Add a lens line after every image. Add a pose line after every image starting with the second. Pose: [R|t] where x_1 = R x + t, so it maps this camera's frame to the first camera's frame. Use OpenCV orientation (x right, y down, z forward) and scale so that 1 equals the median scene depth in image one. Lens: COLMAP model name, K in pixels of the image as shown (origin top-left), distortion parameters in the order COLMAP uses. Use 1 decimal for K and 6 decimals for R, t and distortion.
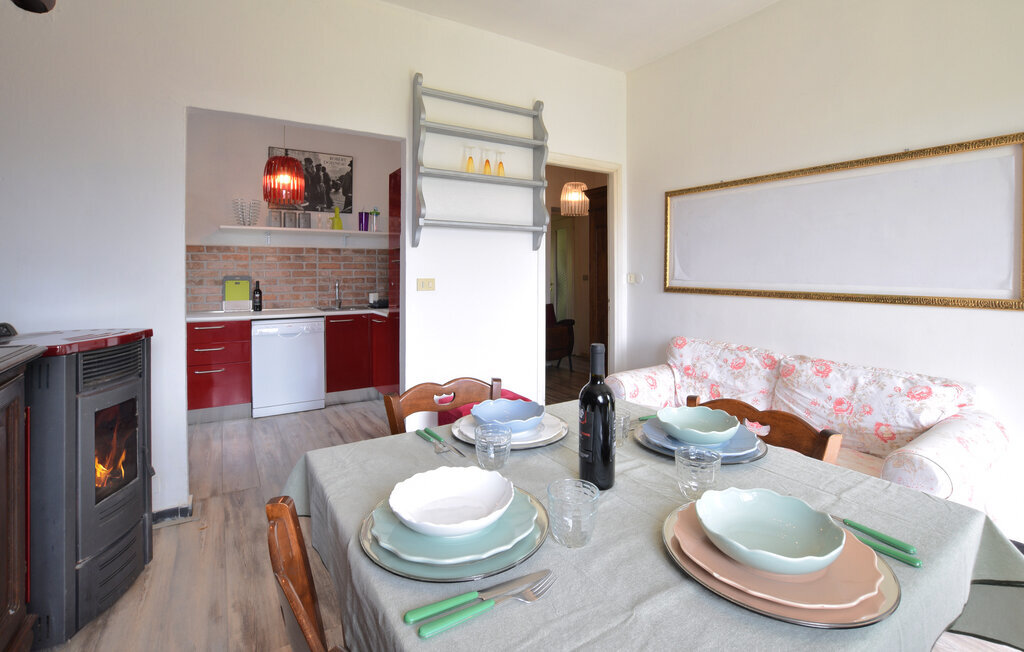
lens RADIAL K [[460.2, 0, 508.5], [0, 460.2, 268.6], [0, 0, 1]] dist [-0.021789, 0.000244]
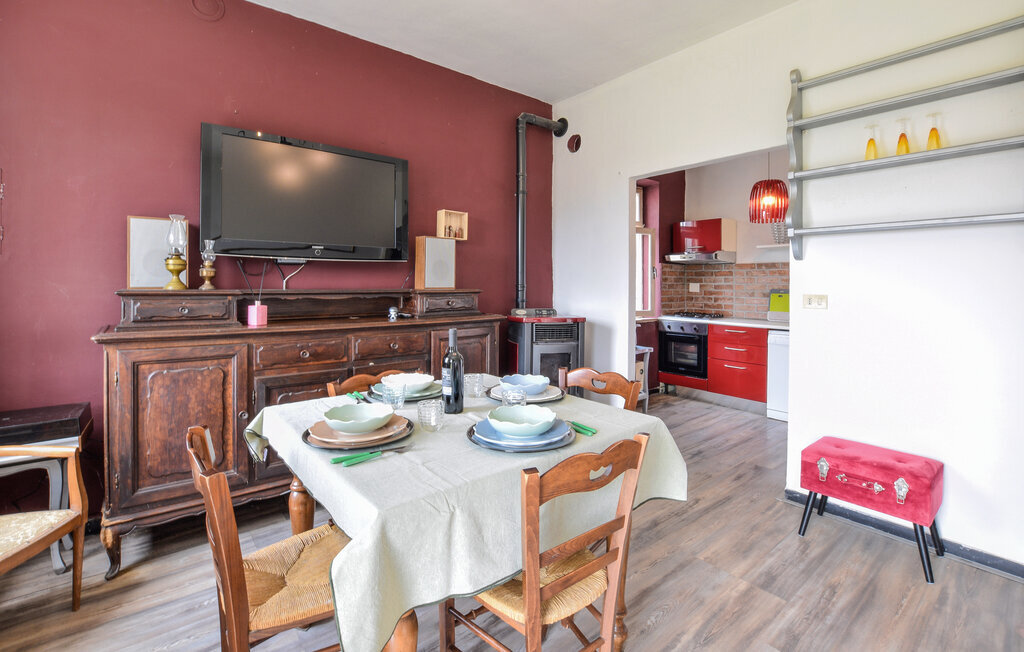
lens RADIAL K [[454.9, 0, 508.8], [0, 454.9, 282.0], [0, 0, 1]] dist [-0.026754, 0.000098]
pose [[0.125653, 0.001258, -0.992073, 0.382487], [-0.002904, 0.999995, 0.000900, -0.001364], [0.992070, 0.002768, 0.125656, 0.198660]]
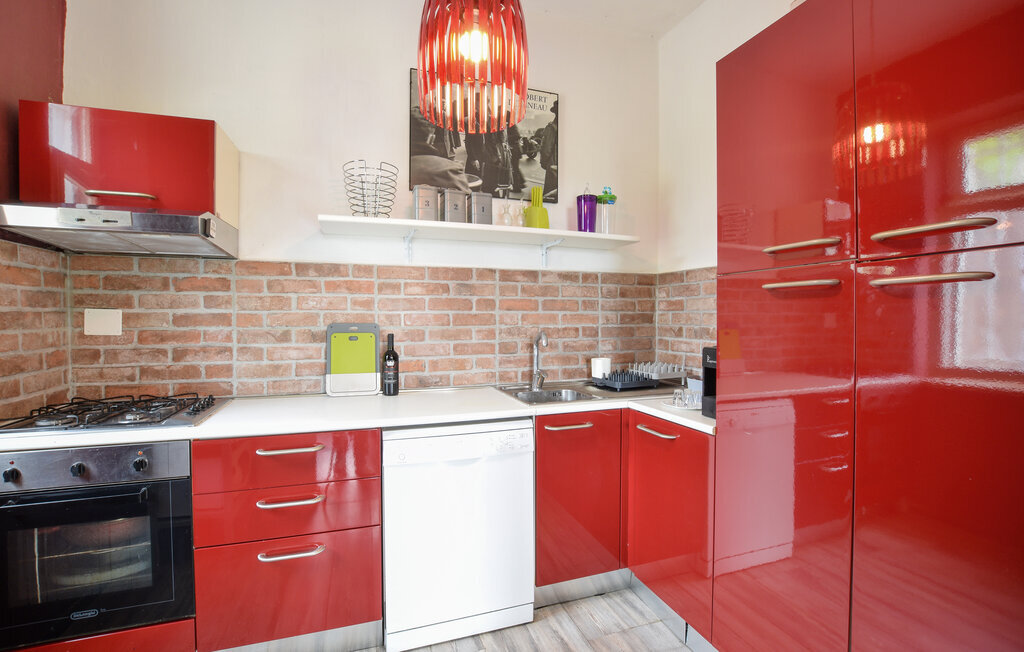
lens RADIAL K [[451.2, 0, 512.8], [0, 451.2, 318.9], [0, 0, 1]] dist [-0.028480, 0.000504]
pose [[0.978177, 0.003500, -0.207746, -0.304055], [-0.001337, 0.999943, 0.010552, 0.005280], [0.207771, -0.010044, 0.978126, 0.526019]]
